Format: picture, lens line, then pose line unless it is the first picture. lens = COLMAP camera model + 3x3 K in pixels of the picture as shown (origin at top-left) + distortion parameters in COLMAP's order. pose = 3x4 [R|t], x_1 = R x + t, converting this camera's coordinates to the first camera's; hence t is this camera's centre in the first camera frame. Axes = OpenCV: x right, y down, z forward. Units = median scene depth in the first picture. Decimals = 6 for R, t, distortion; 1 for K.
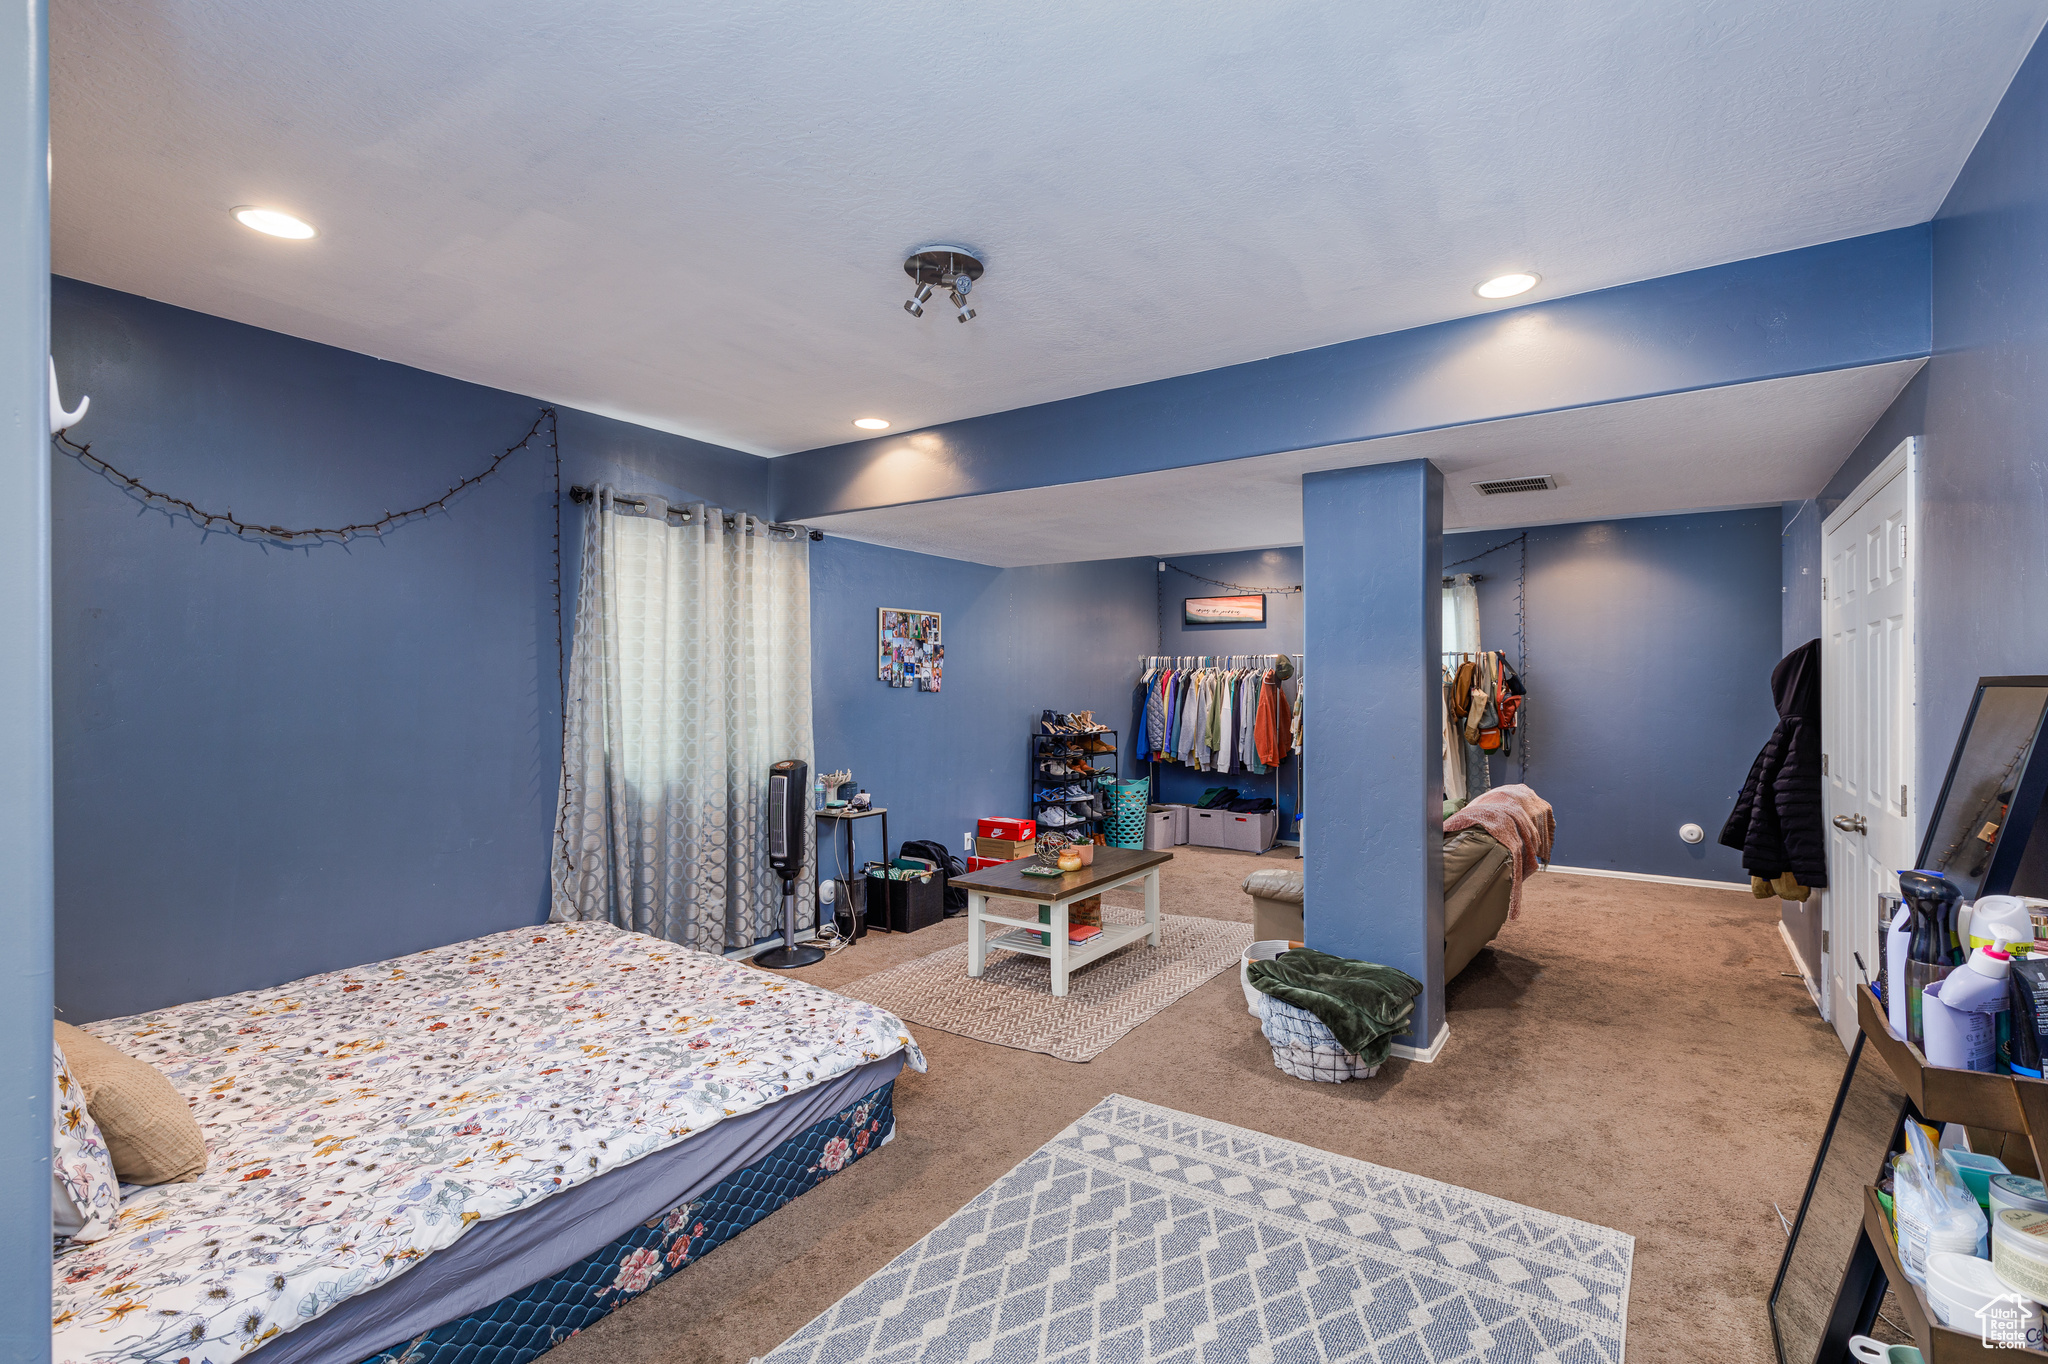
lens RADIAL K [[935.1, 0, 1032.5], [0, 935.1, 679.7], [0, 0, 1]] dist [0.005195, 0.000890]
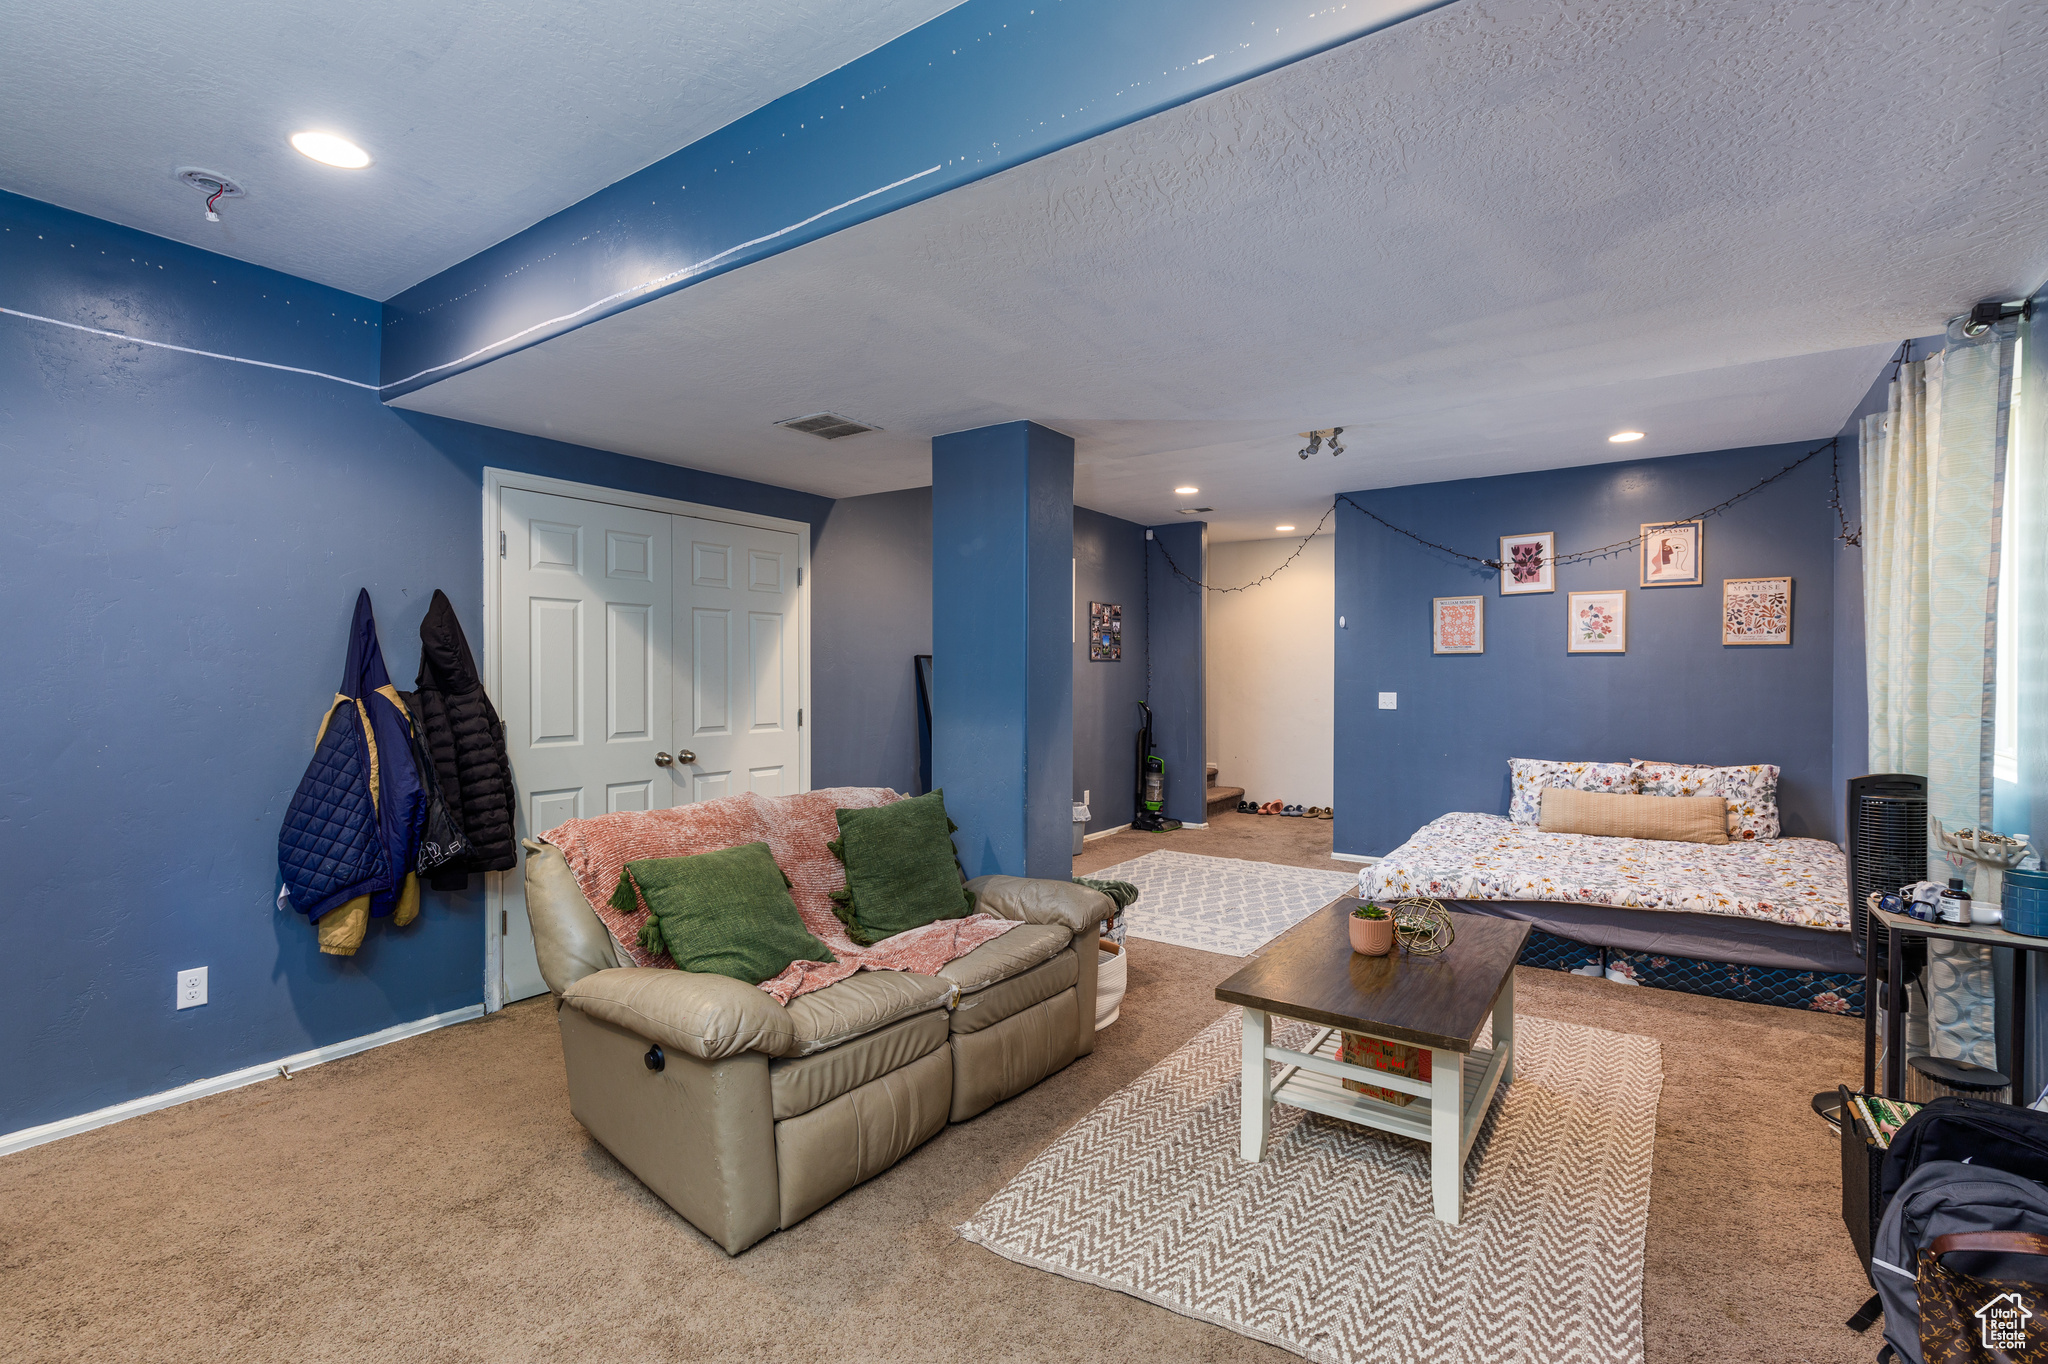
lens RADIAL K [[935.1, 0, 1024.9], [0, 935.1, 680.8], [0, 0, 1]] dist [0.005195, 0.000890]
pose [[-0.999924, -0.002844, 0.011986, 0.443710], [-0.002806, 0.999991, 0.003252, 0.050123], [-0.011995, 0.003218, -0.999923, 2.704607]]
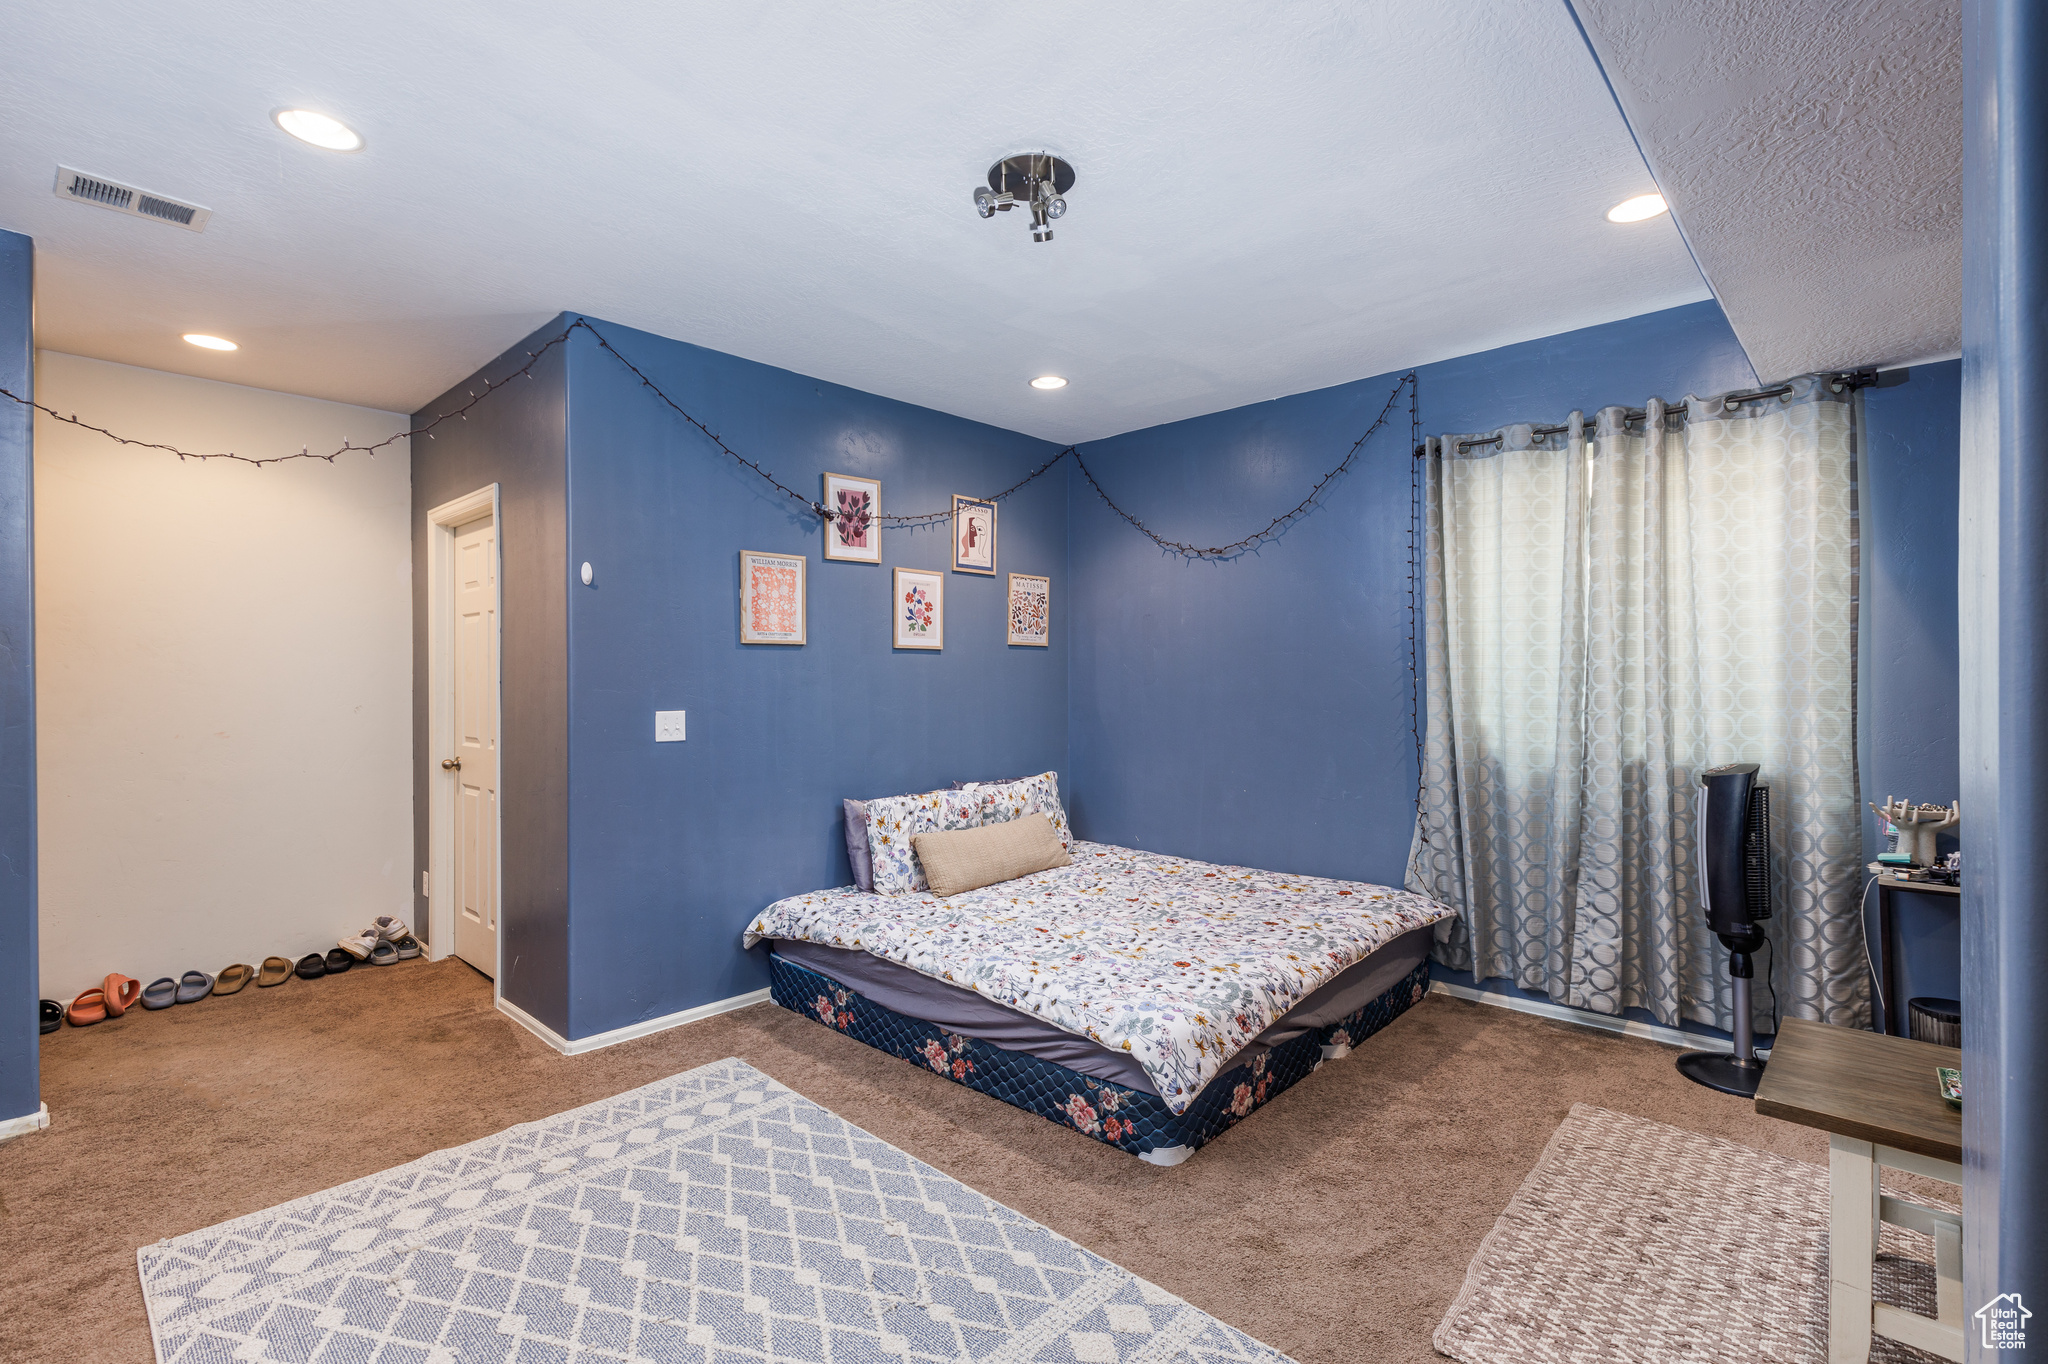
lens RADIAL K [[935.1, 0, 1033.9], [0, 935.1, 684.5], [0, 0, 1]] dist [0.005195, 0.000890]
pose [[-0.159228, 0.004402, -0.987232, 0.750644], [0.006516, 0.999973, 0.003408, 0.046977], [0.987220, -0.005890, -0.159252, 1.076619]]
